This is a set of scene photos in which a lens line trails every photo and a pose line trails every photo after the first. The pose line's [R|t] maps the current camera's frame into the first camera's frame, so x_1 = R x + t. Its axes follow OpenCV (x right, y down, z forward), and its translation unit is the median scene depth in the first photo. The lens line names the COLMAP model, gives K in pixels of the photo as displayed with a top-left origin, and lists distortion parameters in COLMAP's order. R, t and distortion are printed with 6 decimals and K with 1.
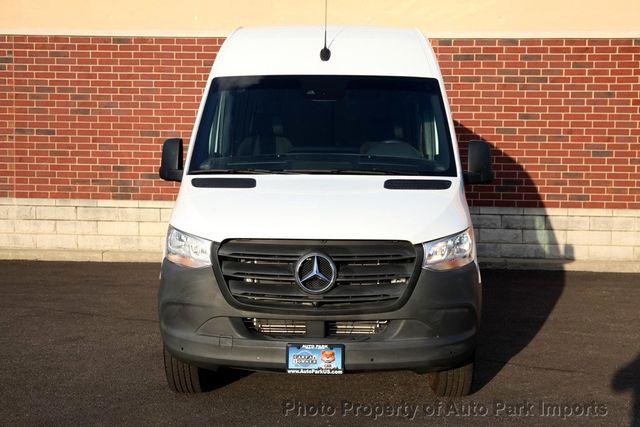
lens RADIAL K [[871.0, 0, 323.4], [0, 871.0, 217.9], [0, 0, 1]] dist [0.050526, 0.000000]
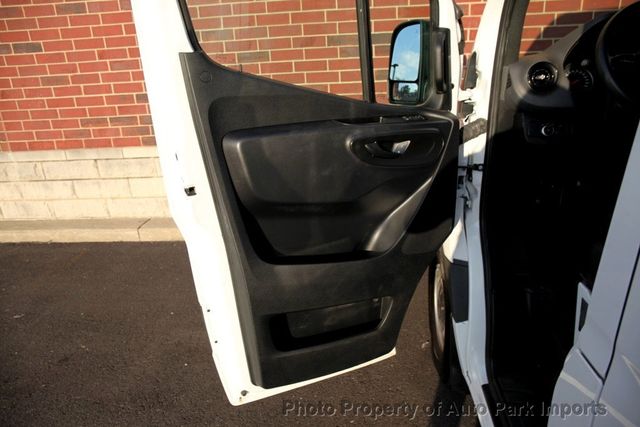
lens RADIAL K [[437.1, 0, 318.8], [0, 437.1, 215.8], [0, 0, 1]] dist [-0.037609, 0.018447]
pose [[0.997440, -0.052010, -0.049068, -0.094282], [0.063225, 0.962039, 0.265487, -0.049970], [0.033397, -0.267909, 0.962865, 0.673358]]
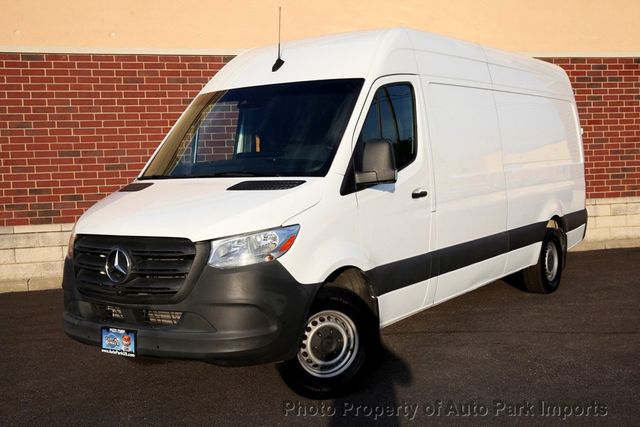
lens RADIAL K [[849.6, 0, 334.5], [0, 849.6, 213.8], [0, 0, 1]] dist [0.068674, 0.000000]
pose [[0.935525, -0.064149, 0.347388, -0.257195], [0.070212, 0.997520, -0.004878, -0.005307], [-0.346214, 0.028955, 0.937709, 0.016051]]
